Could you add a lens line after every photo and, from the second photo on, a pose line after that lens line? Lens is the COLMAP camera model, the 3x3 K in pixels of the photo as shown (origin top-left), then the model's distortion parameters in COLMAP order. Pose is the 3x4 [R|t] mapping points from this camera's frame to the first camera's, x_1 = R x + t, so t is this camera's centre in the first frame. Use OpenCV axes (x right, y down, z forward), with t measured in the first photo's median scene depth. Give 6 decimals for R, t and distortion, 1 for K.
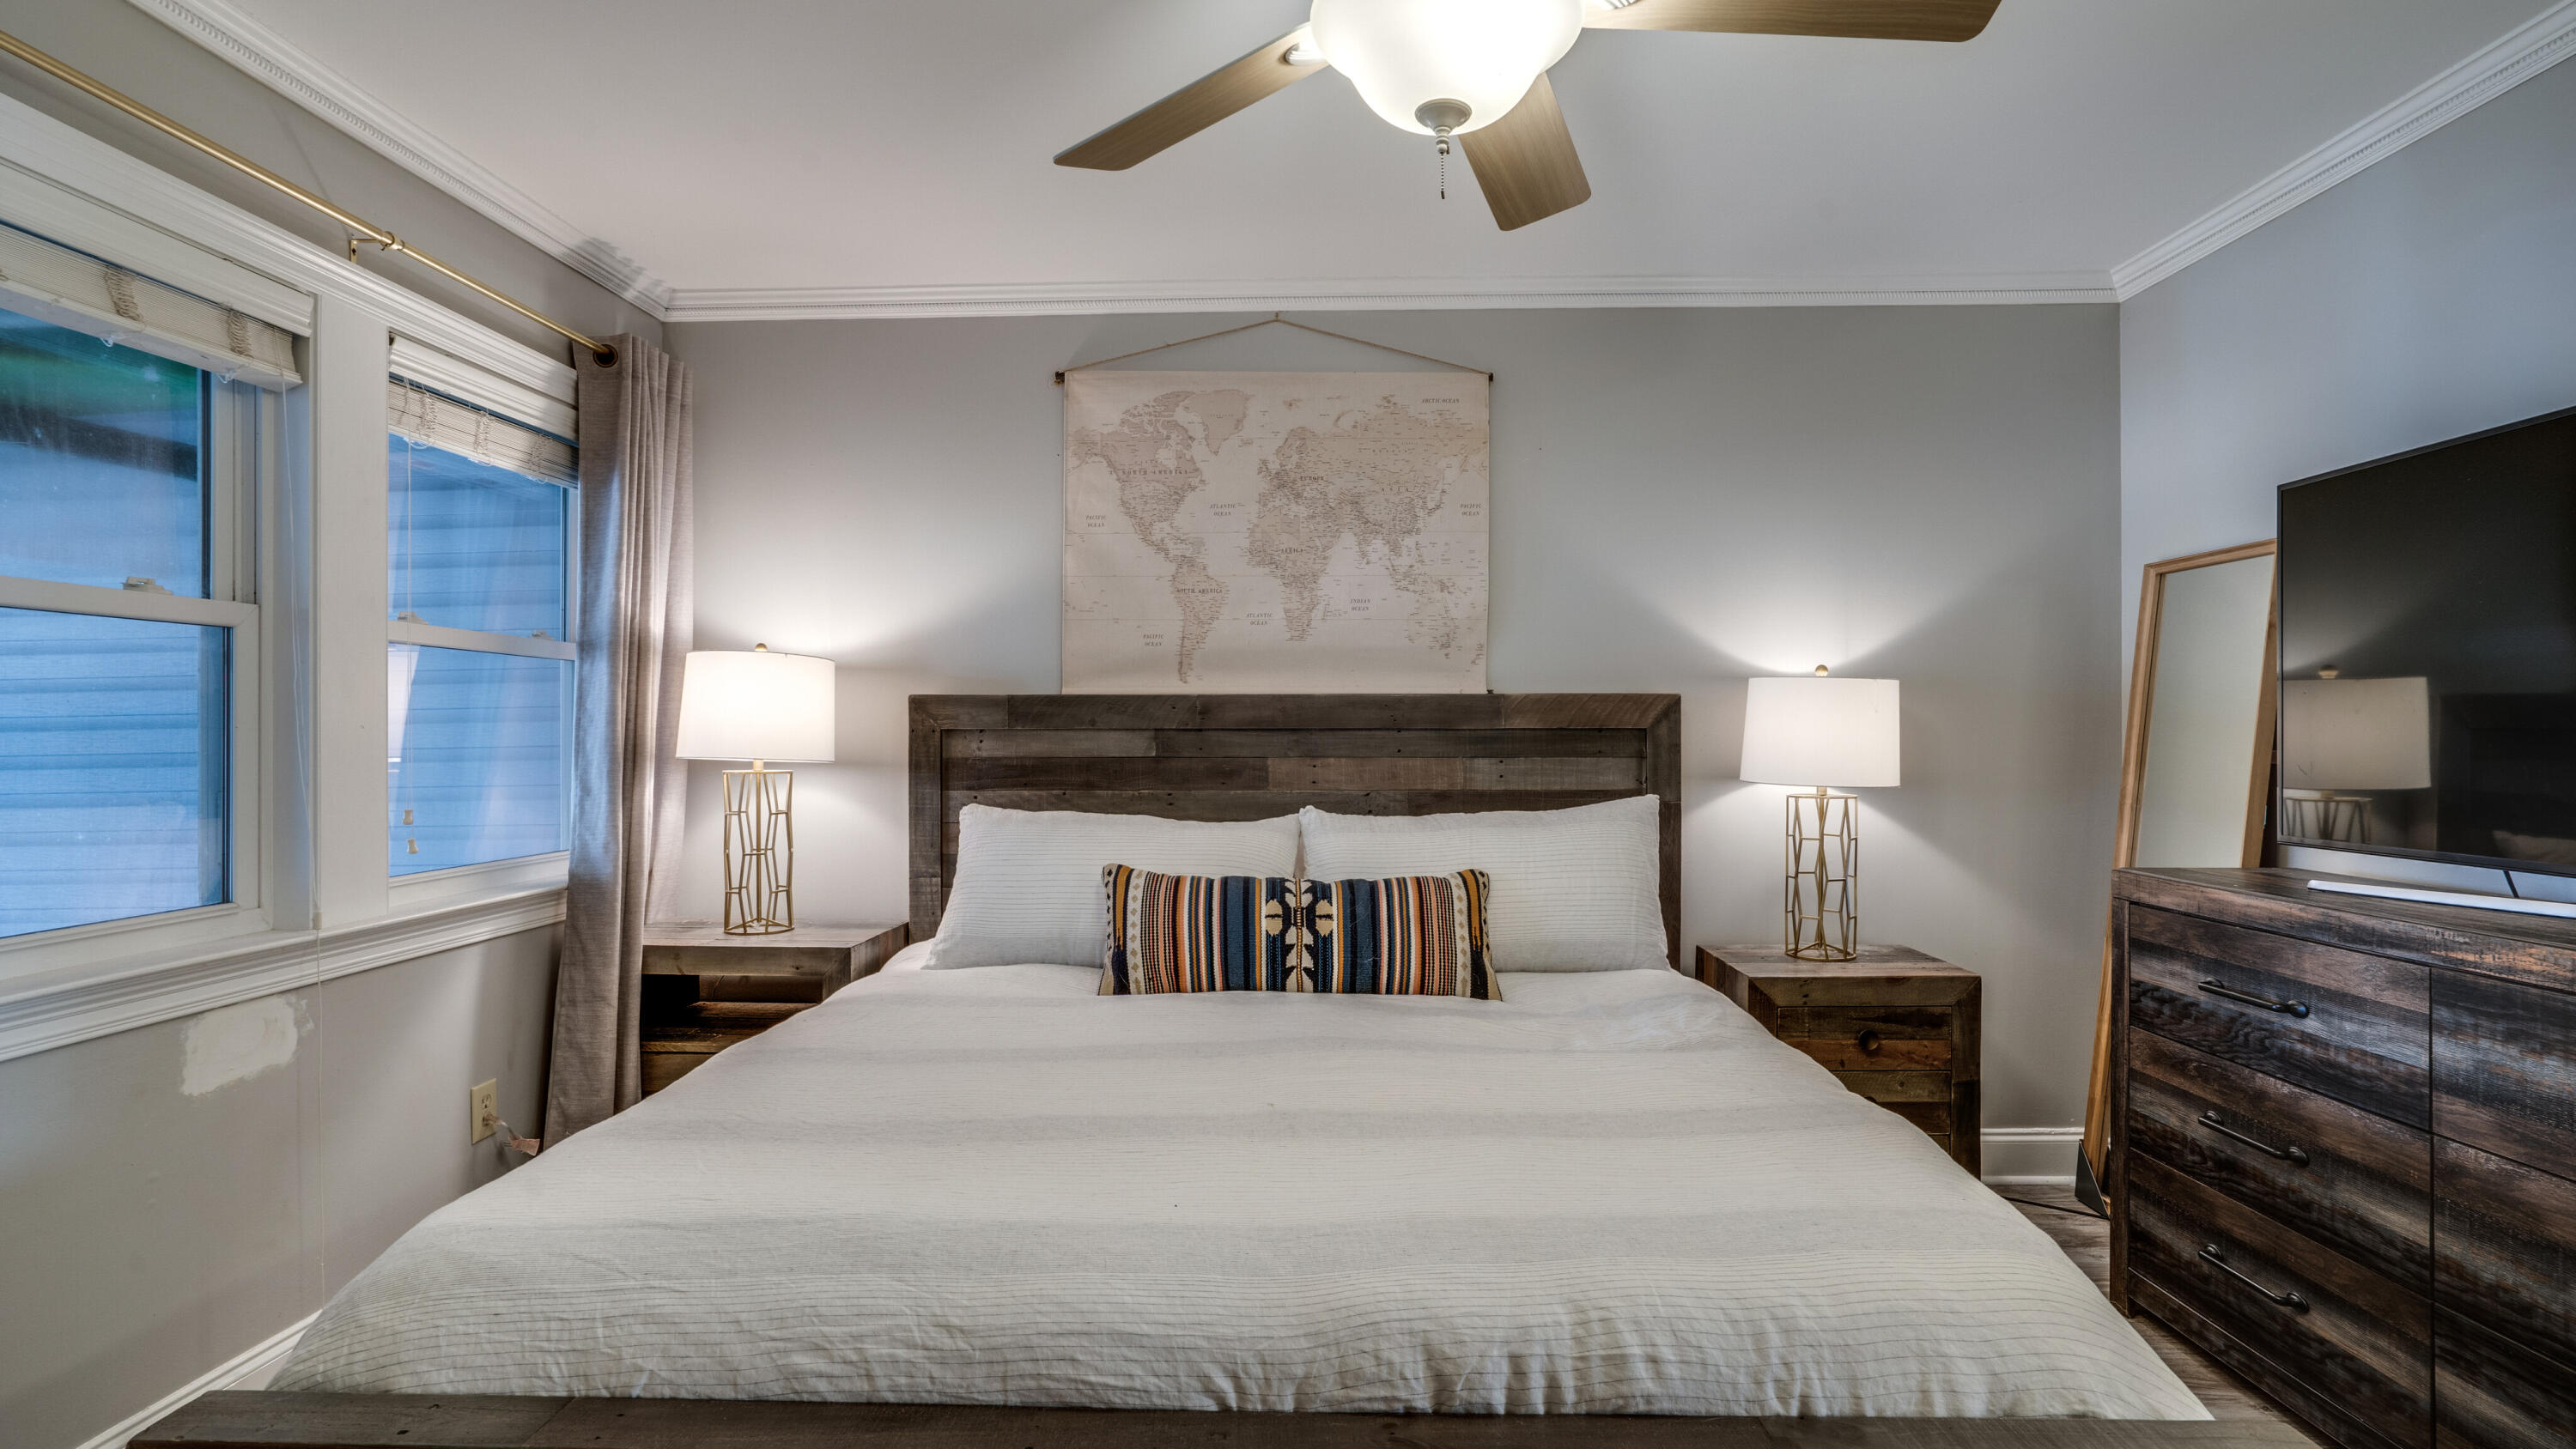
lens RADIAL K [[1241.9, 0, 1284.9], [0, 1241.9, 725.4], [0, 0, 1]] dist [-0.032985, 0.013259]
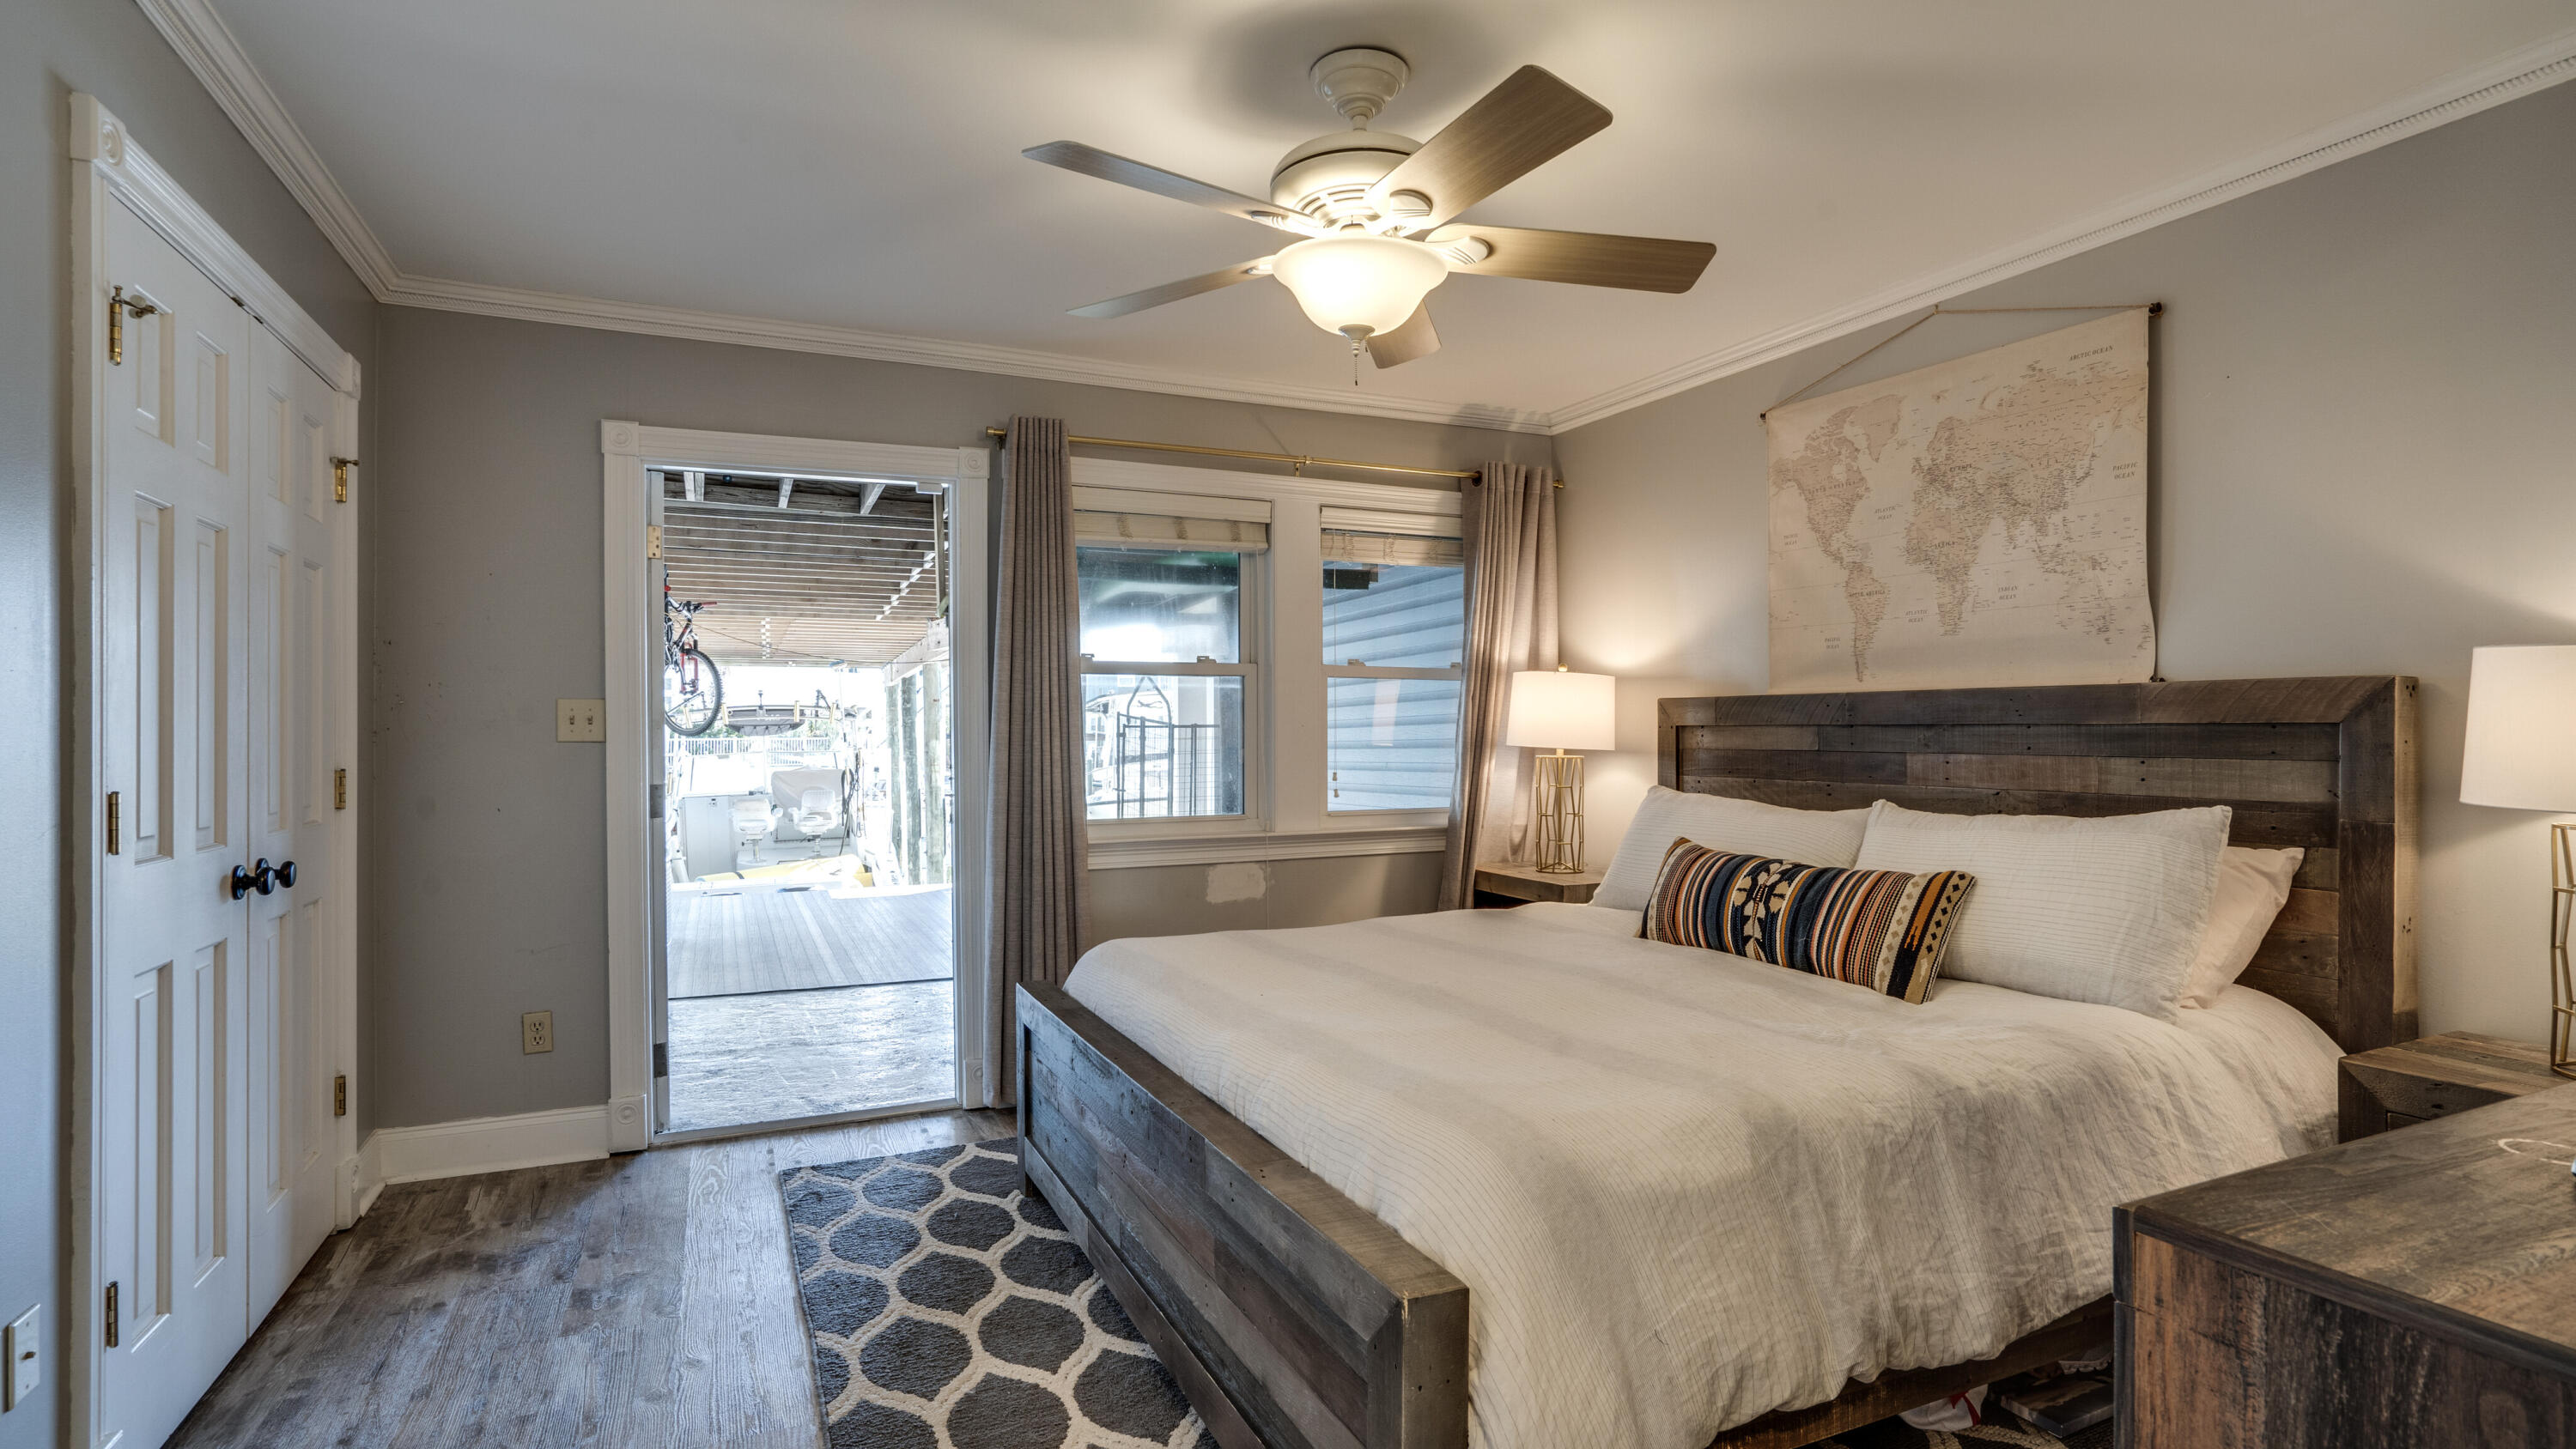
lens RADIAL K [[1241.9, 0, 1261.6], [0, 1241.9, 727.6], [0, 0, 1]] dist [-0.032985, 0.013259]
pose [[0.444913, -0.000674, -0.895574, 0.660380], [0.006155, 0.999978, 0.002306, -0.000714], [0.895553, -0.006538, 0.444907, 0.080673]]
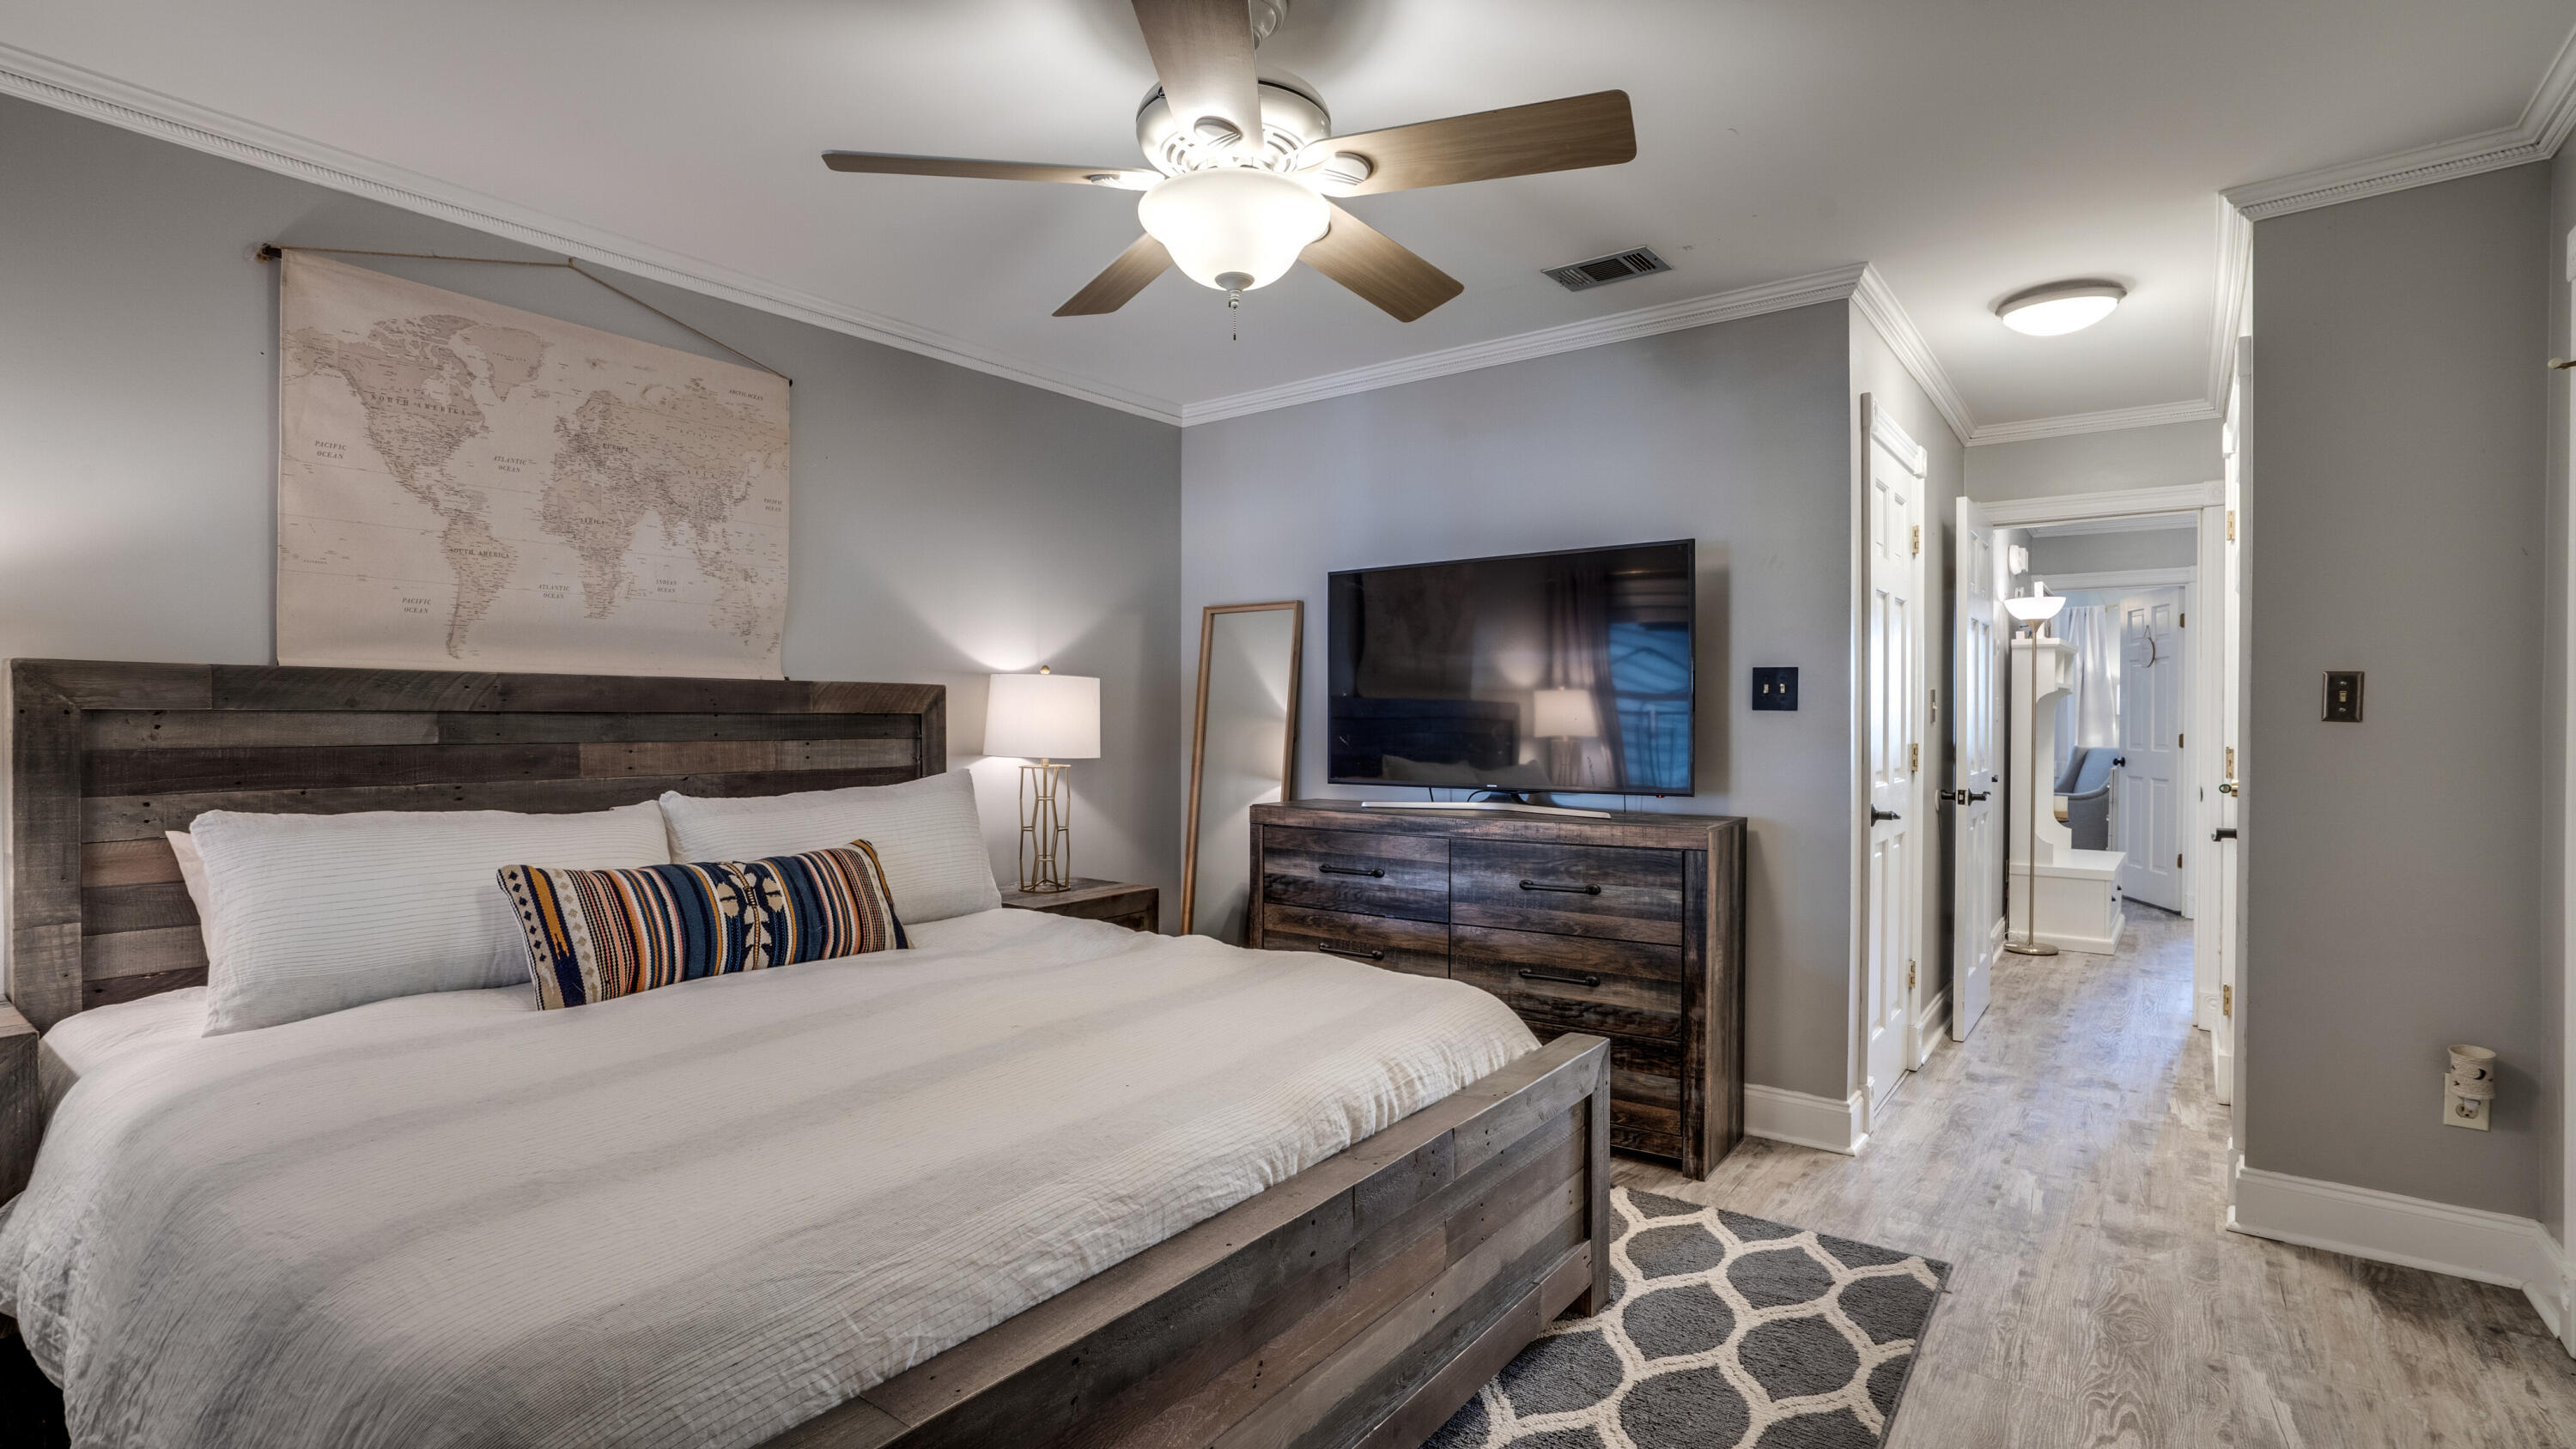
lens RADIAL K [[1192.0, 0, 1259.2], [0, 1192.0, 729.6], [0, 0, 1]] dist [-0.043616, 0.019380]
pose [[0.587502, -0.004603, 0.809209, -0.428406], [-0.004242, 0.999953, 0.008767, 0.005950], [-0.809211, -0.008583, 0.587455, 0.077915]]
